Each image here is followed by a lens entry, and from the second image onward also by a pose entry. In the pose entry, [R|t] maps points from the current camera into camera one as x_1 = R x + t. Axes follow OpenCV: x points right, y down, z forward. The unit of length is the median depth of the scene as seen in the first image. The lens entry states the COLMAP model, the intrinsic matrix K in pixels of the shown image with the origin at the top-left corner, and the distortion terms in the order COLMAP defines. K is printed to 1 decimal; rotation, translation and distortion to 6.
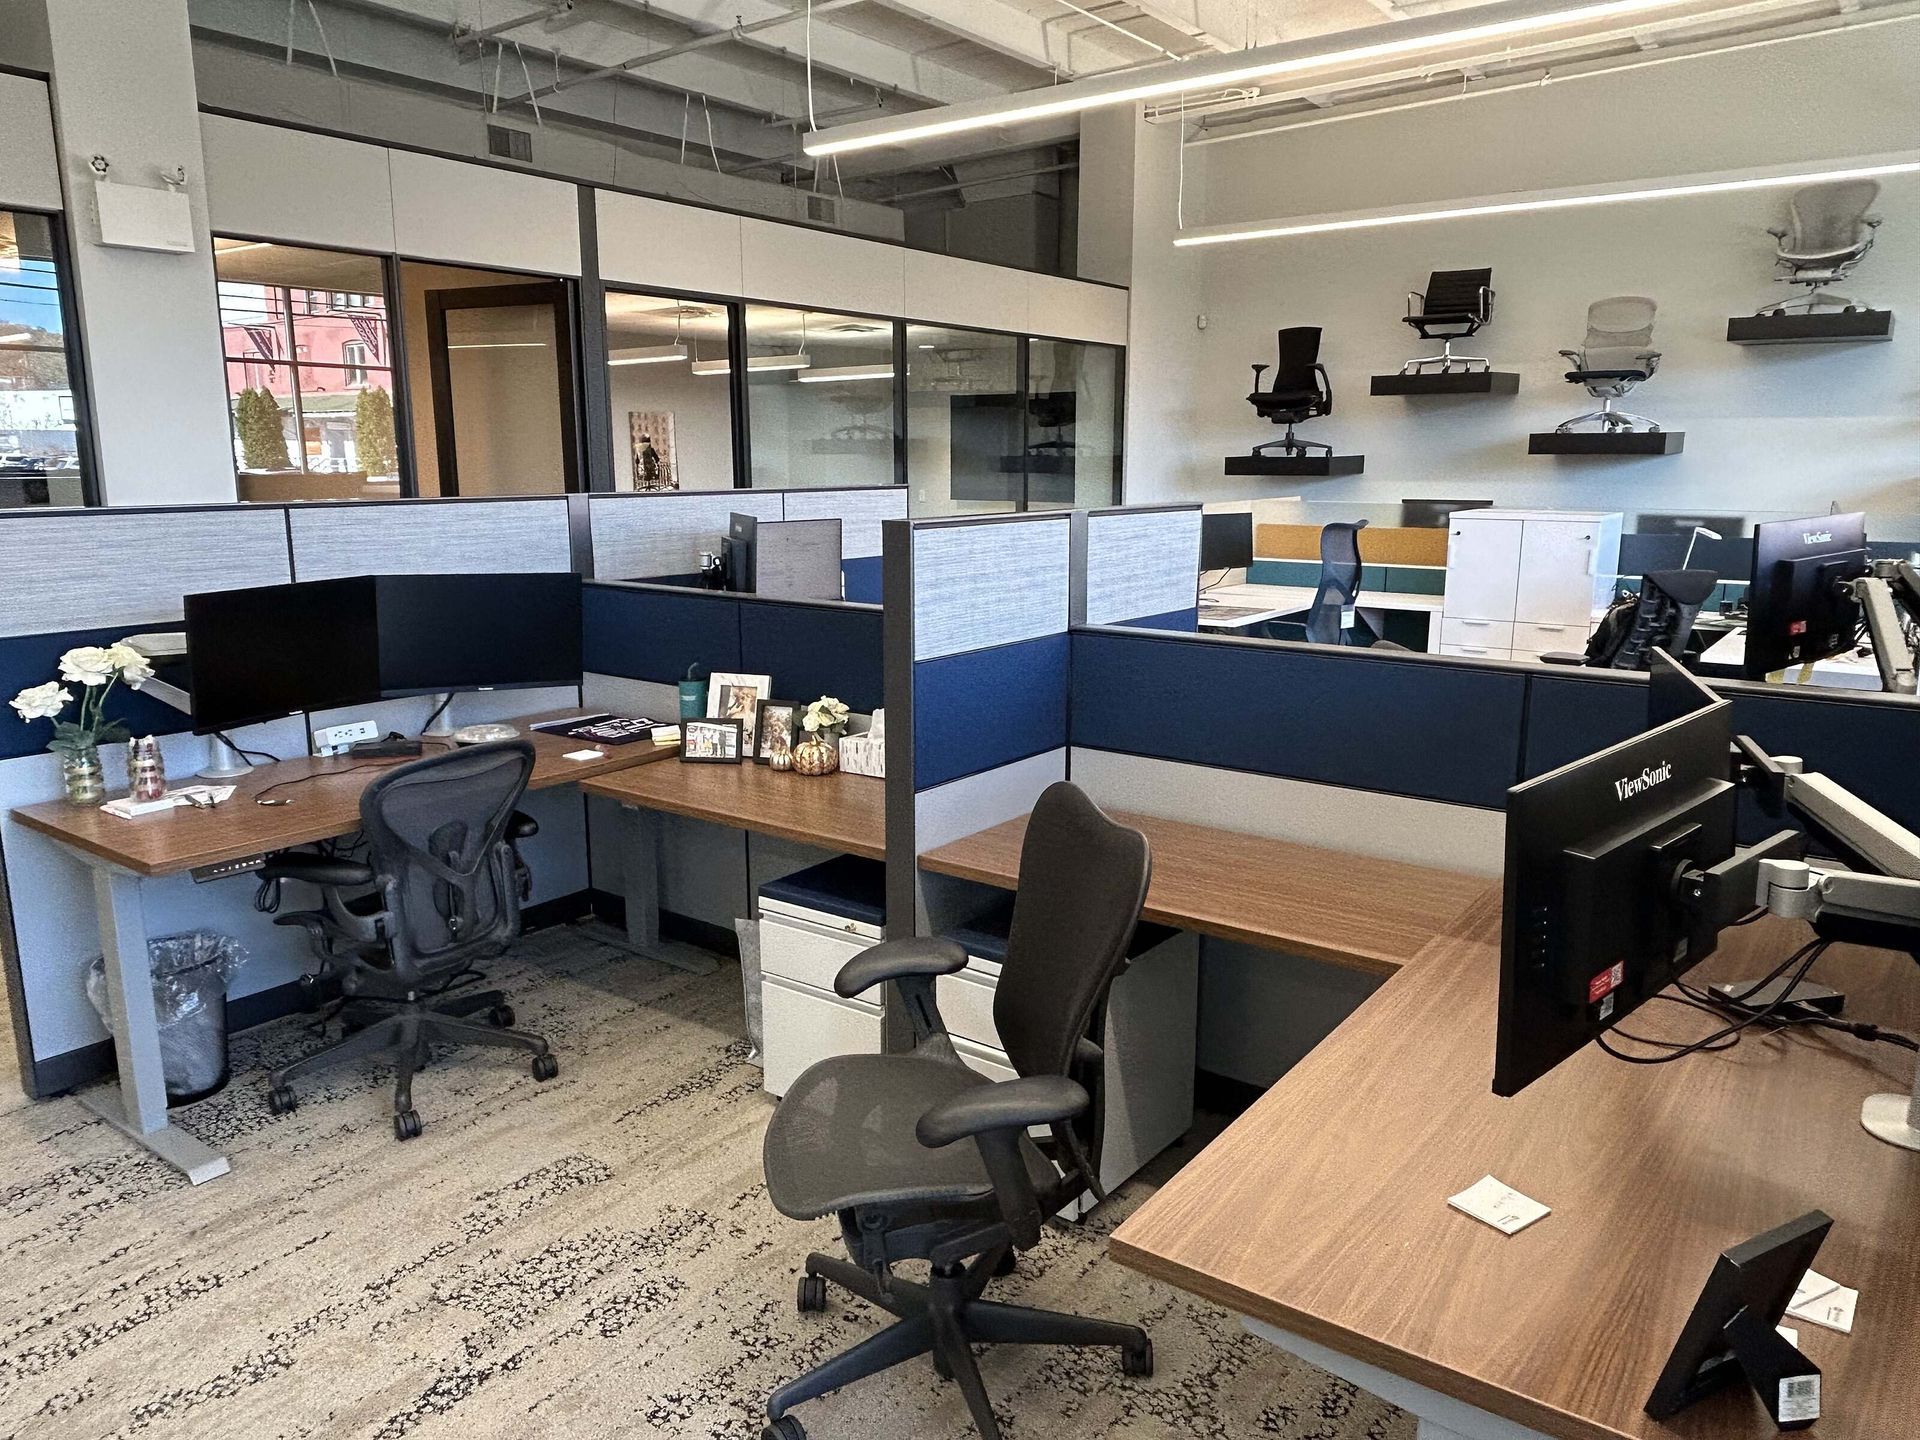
lens RADIAL K [[1350.2, 0, 953.5], [0, 1350.2, 720.6], [0, 0, 1]] dist [-0.012217, -0.005919]
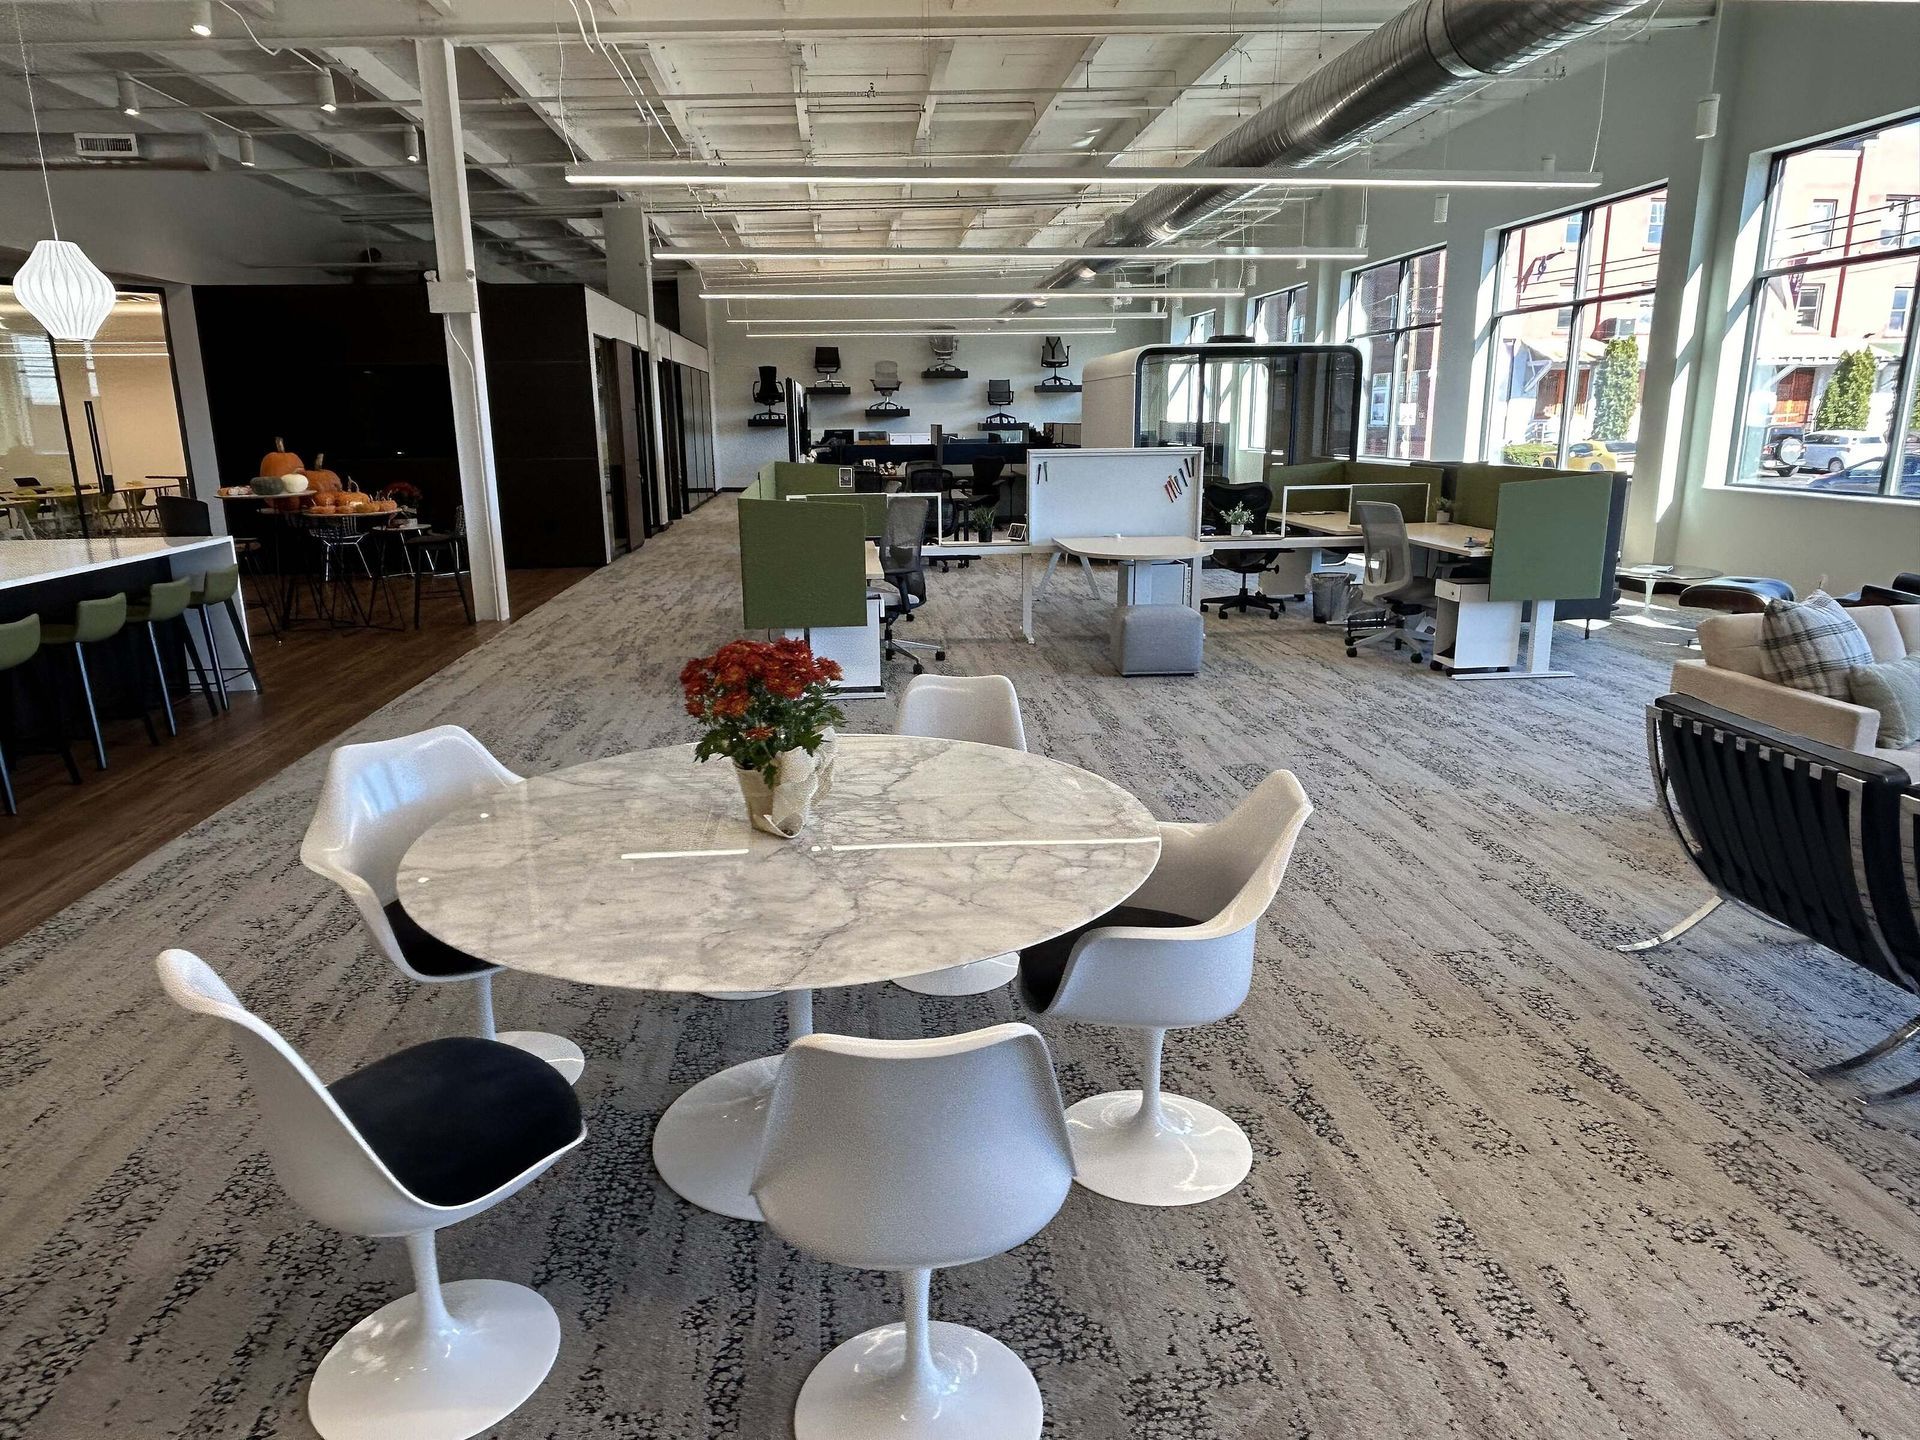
lens RADIAL K [[1220.7, 0, 954.2], [0, 1220.7, 724.3], [0, 0, 1]] dist [-0.005140, -0.001126]
pose [[0.743106, -0.171273, 0.646884, -1.128118], [0.140068, 0.985088, 0.099914, 0.195142], [-0.654350, 0.016361, 0.756015, -0.980155]]
